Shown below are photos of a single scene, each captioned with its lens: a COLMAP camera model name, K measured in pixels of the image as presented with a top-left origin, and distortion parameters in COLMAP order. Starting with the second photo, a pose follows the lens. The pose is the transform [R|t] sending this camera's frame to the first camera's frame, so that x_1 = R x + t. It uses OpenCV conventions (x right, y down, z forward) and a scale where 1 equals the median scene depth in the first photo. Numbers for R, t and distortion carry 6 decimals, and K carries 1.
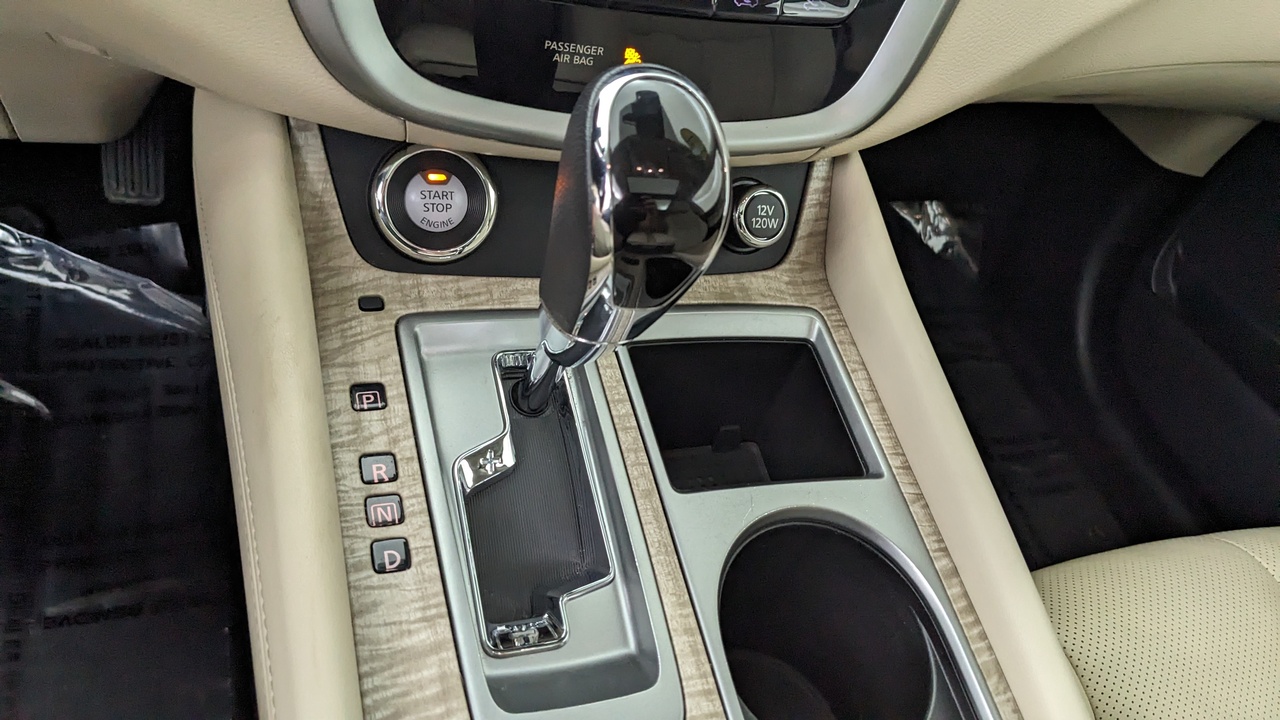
lens RADIAL K [[1044.9, 0, 653.0], [0, 1044.9, 374.2], [0, 0, 1]] dist [0.094340, -0.141584]
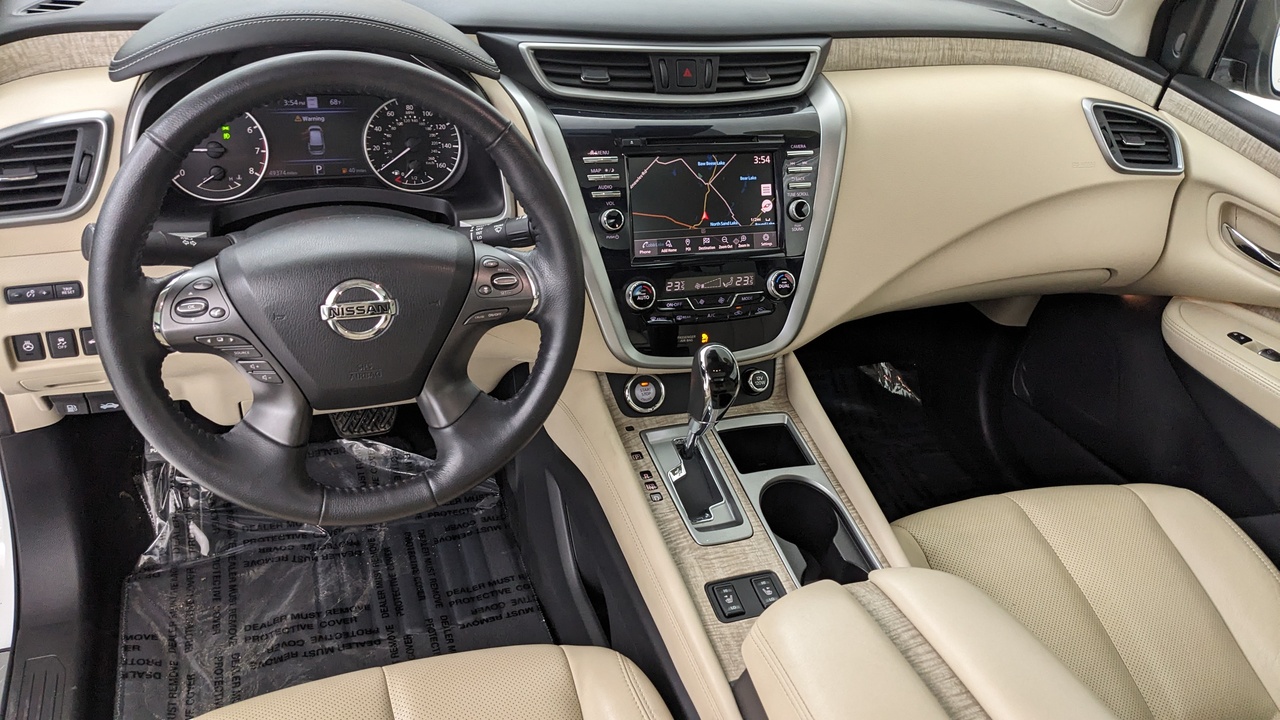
lens RADIAL K [[1044.9, 0, 653.0], [0, 1044.9, 374.2], [0, 0, 1]] dist [0.094340, -0.141584]
pose [[0.986811, -0.154498, -0.048311, -0.035665], [0.142416, 0.970490, -0.194595, 0.356243], [0.076950, 0.185148, 0.979693, -1.860586]]
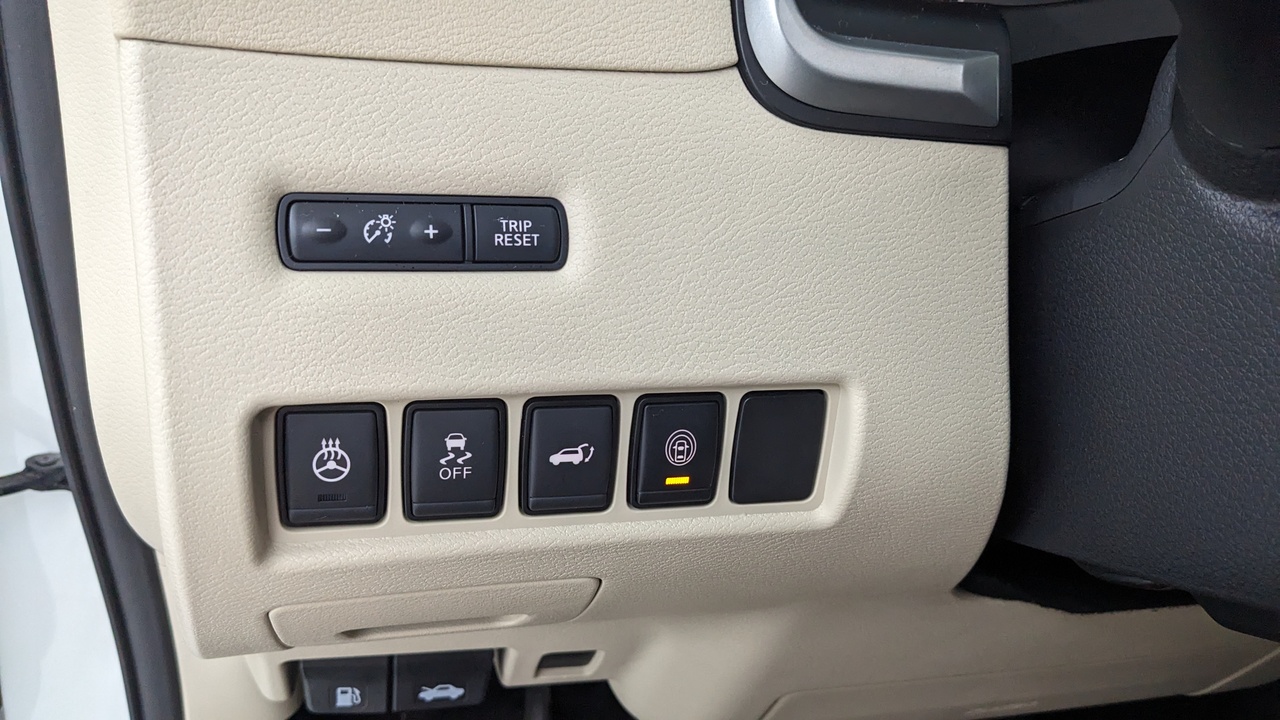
lens RADIAL K [[1044.9, 0, 653.0], [0, 1044.9, 374.2], [0, 0, 1]] dist [0.094340, -0.141584]
pose [[0.977846, -0.161218, -0.133517, -1.277705], [0.087857, 0.895026, -0.437275, -0.147820], [0.189998, 0.415857, 0.889361, -0.131392]]
